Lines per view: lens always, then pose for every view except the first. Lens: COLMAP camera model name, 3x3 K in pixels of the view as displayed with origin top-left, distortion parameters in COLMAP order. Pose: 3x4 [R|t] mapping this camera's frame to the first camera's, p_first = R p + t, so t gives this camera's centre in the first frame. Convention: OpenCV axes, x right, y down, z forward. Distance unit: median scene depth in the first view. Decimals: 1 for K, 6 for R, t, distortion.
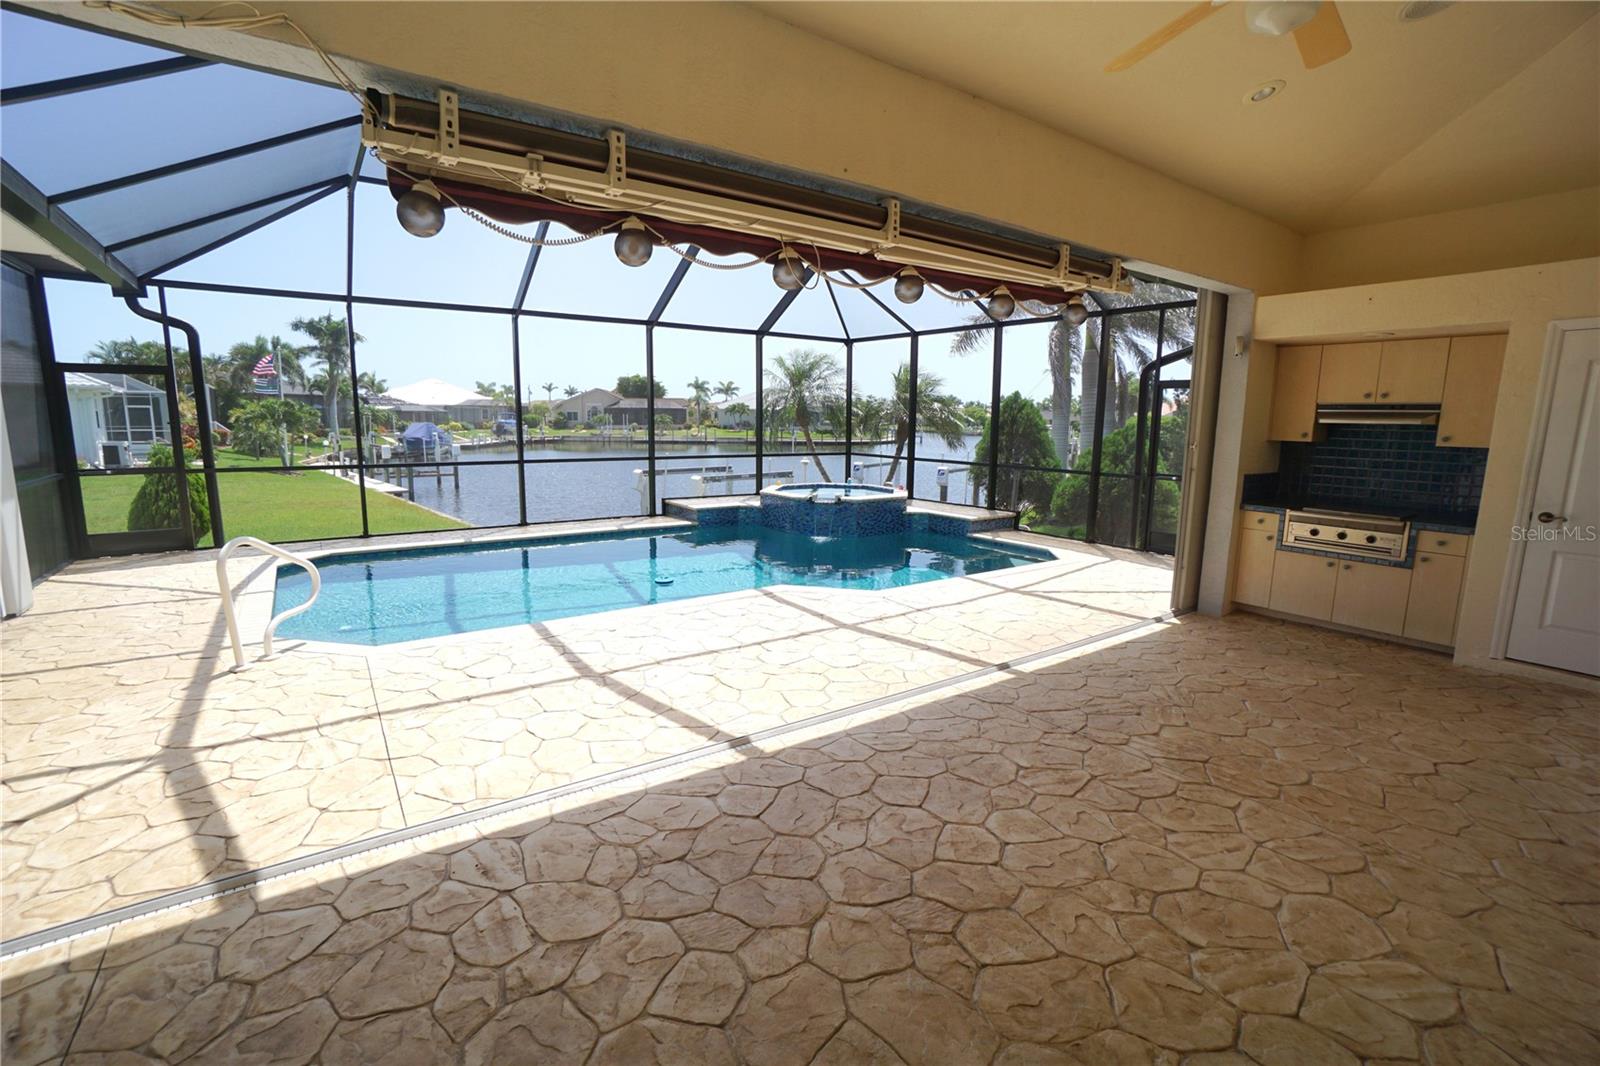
lens RADIAL K [[707.0, 0, 777.6], [0, 707.0, 522.6], [0, 0, 1]] dist [-0.063796, 0.023199]
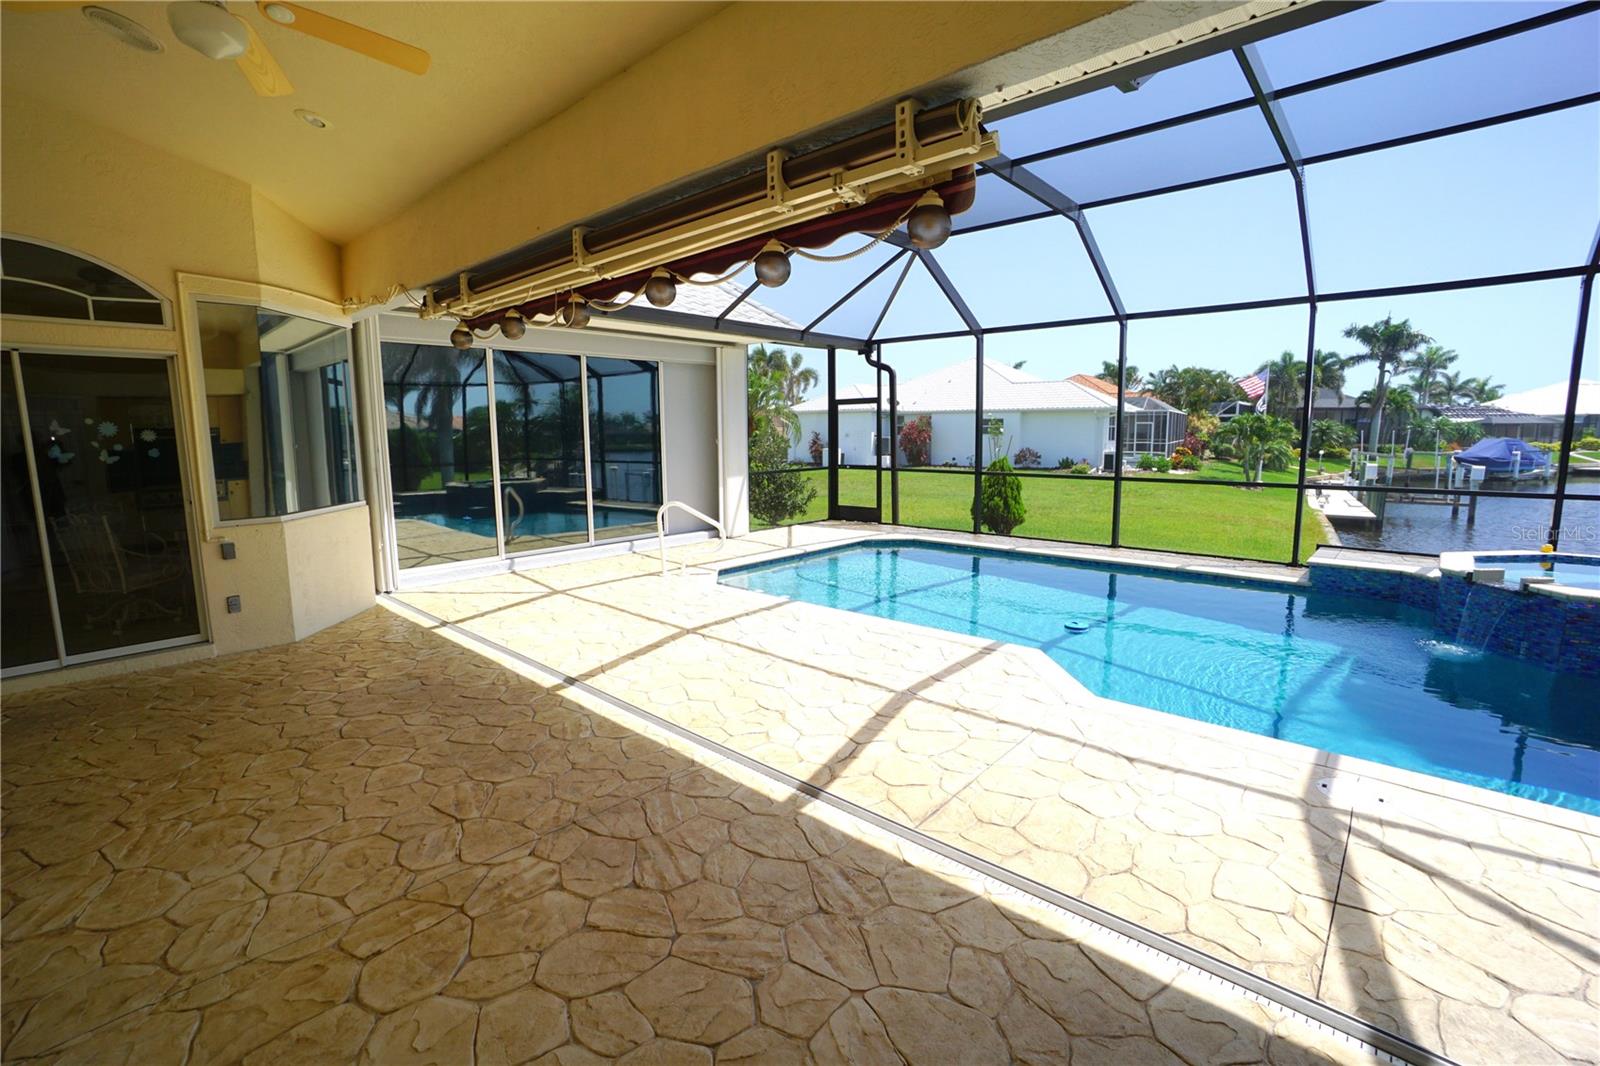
lens RADIAL K [[707.0, 0, 777.6], [0, 707.0, 522.6], [0, 0, 1]] dist [-0.063796, 0.023199]
pose [[0.212411, 0.111730, -0.970772, 0.830546], [-0.132475, 0.987563, 0.084676, -0.091269], [0.968159, 0.110617, 0.224571, 0.695173]]
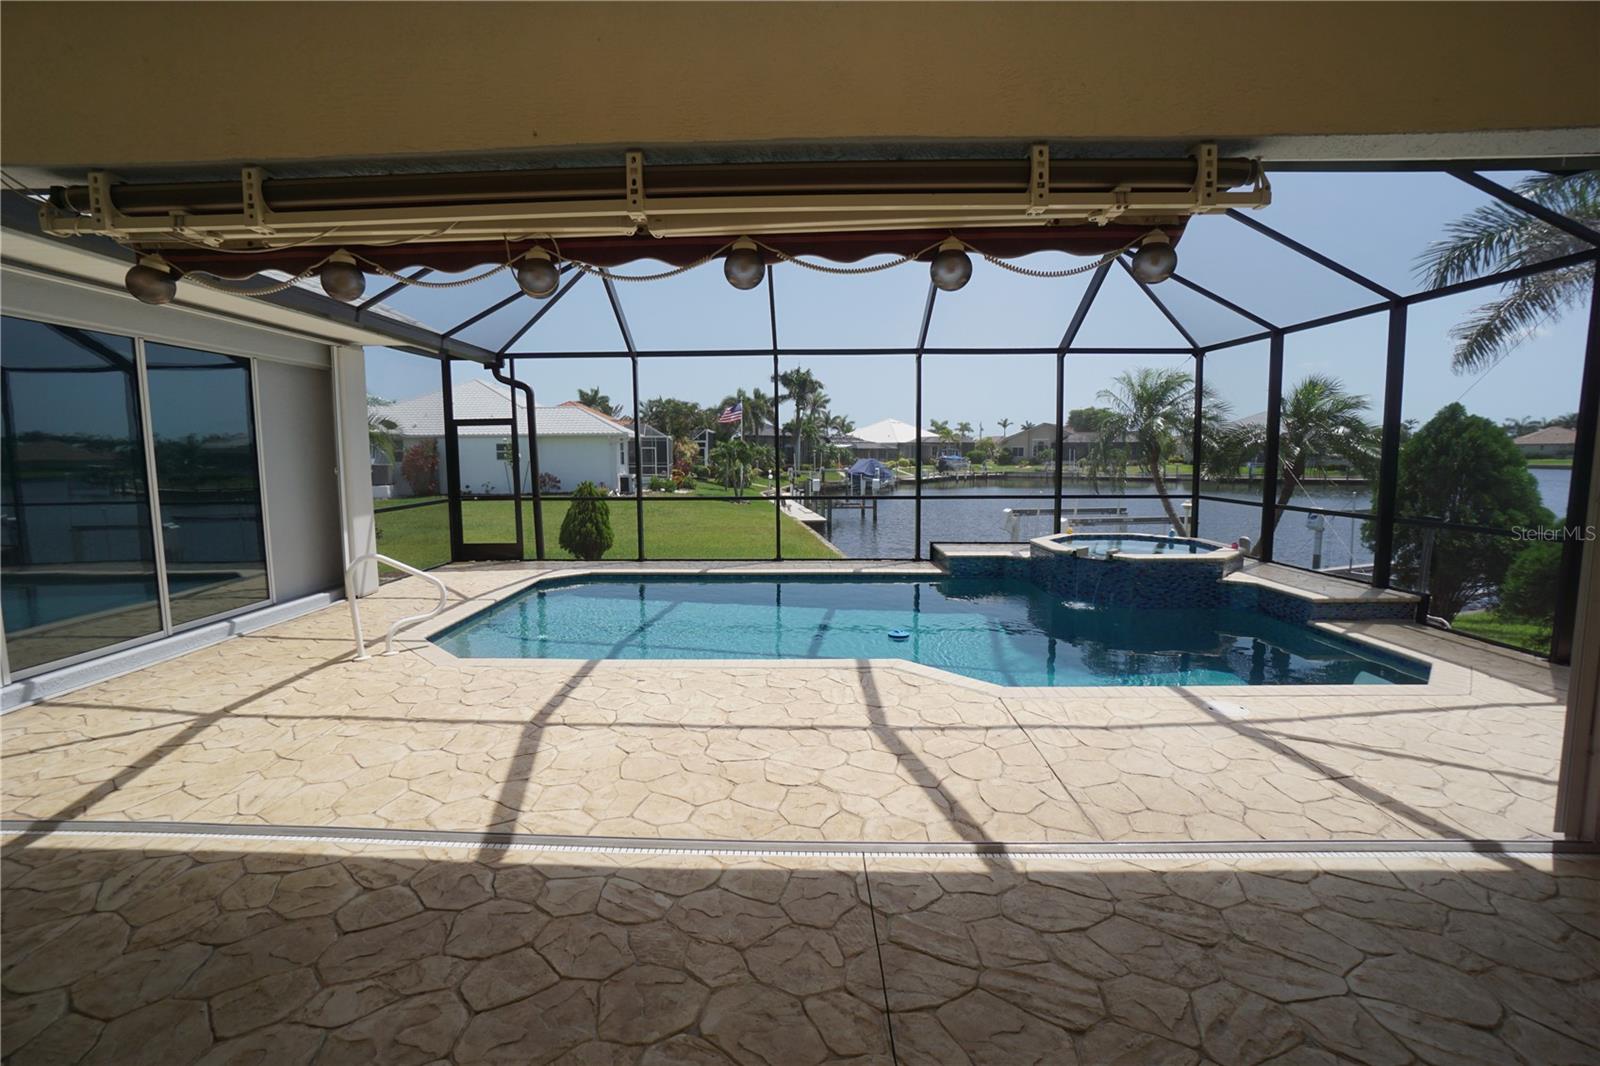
lens RADIAL K [[707.0, 0, 777.6], [0, 707.0, 522.6], [0, 0, 1]] dist [-0.063796, 0.023199]
pose [[0.805750, 0.041243, -0.590818, 0.457246], [-0.070921, 0.997113, -0.027116, -0.044488], [0.587994, 0.063750, 0.806349, 0.333632]]
